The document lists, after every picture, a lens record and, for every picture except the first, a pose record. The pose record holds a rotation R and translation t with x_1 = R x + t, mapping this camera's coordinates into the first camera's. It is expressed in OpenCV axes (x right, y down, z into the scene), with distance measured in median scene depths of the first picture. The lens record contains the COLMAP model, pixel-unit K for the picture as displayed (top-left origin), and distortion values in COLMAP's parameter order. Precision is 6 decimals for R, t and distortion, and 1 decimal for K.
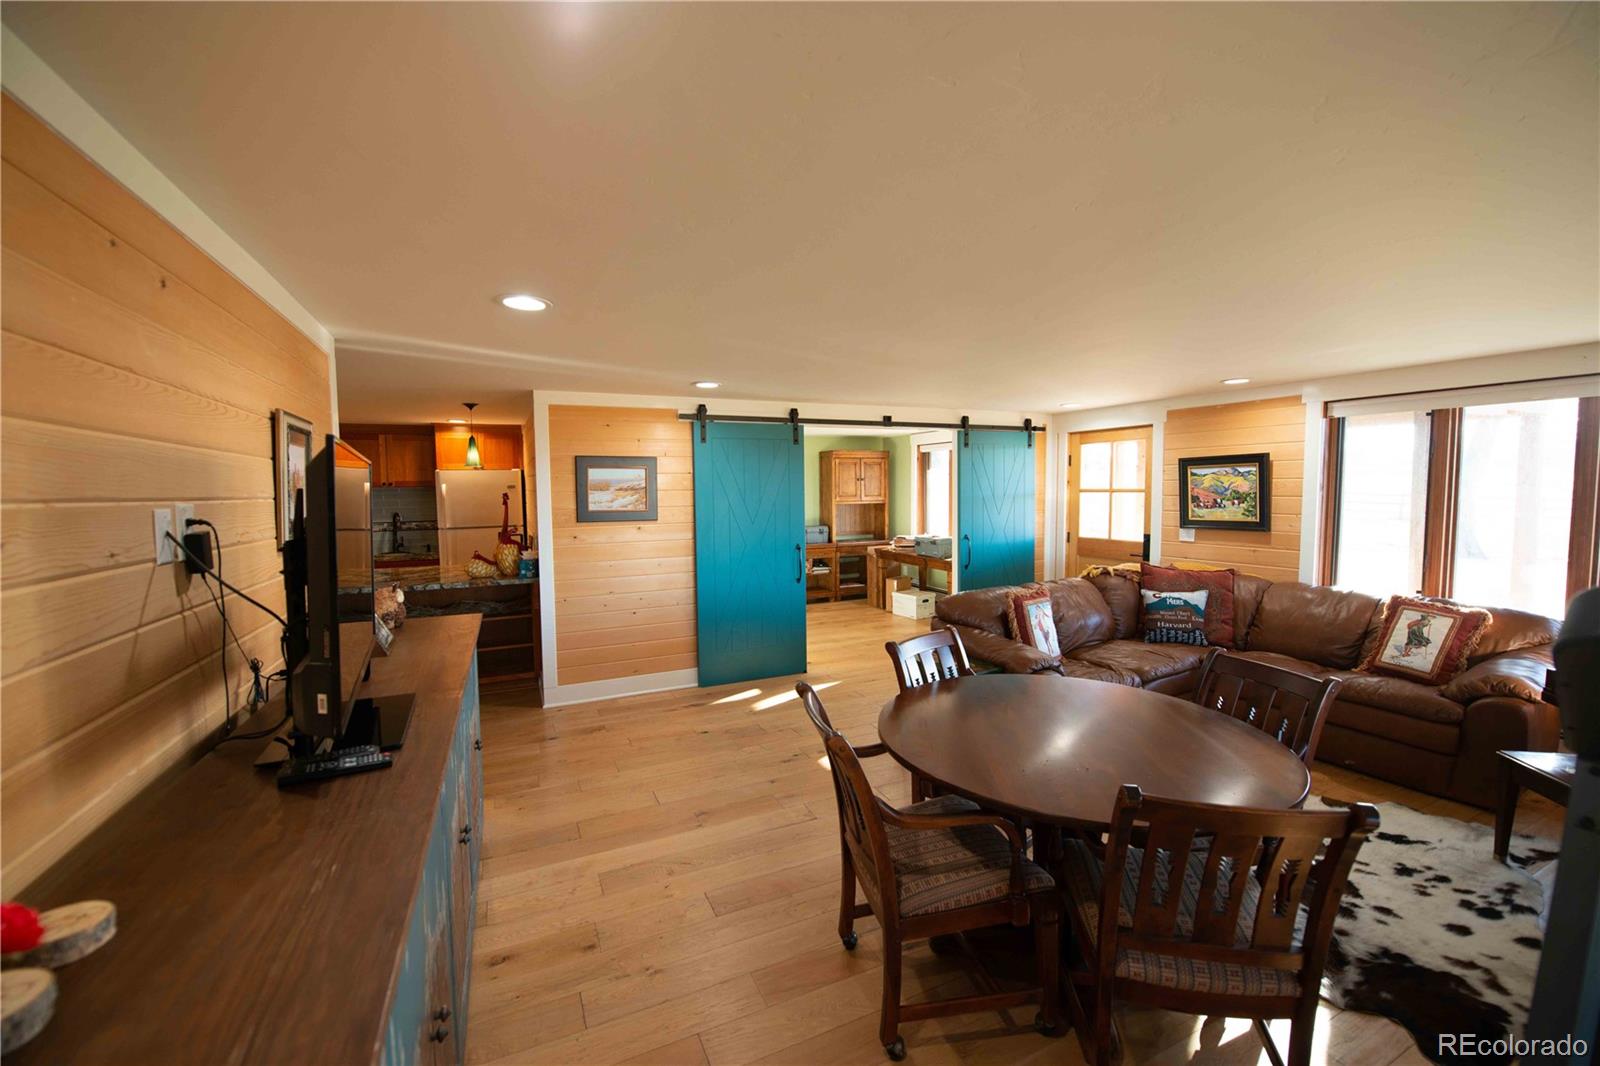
lens RADIAL K [[643.0, 0, 800.3], [0, 643.0, 530.8], [0, 0, 1]] dist [-0.014681, -0.000098]
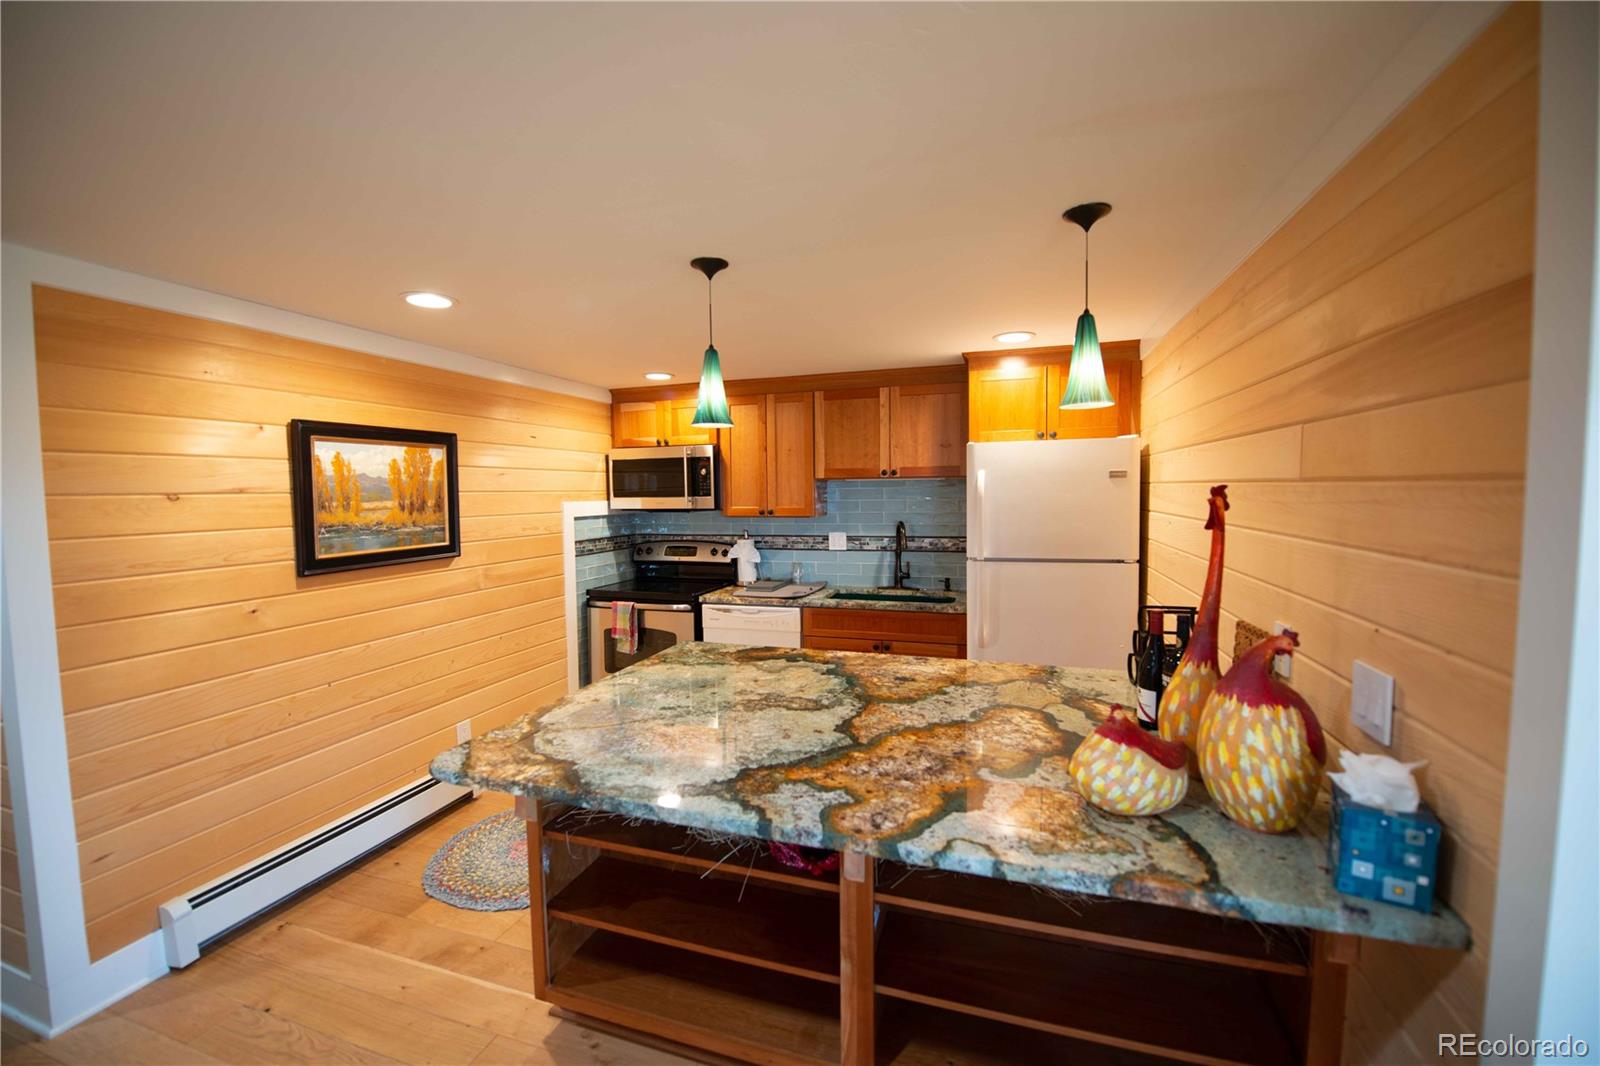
lens RADIAL K [[643.0, 0, 797.2], [0, 643.0, 532.6], [0, 0, 1]] dist [-0.014681, -0.000098]
pose [[0.729857, 0.043958, -0.682185, -0.299965], [-0.036441, 0.999013, 0.025387, -0.029604], [0.682628, 0.006330, 0.730738, 0.505591]]
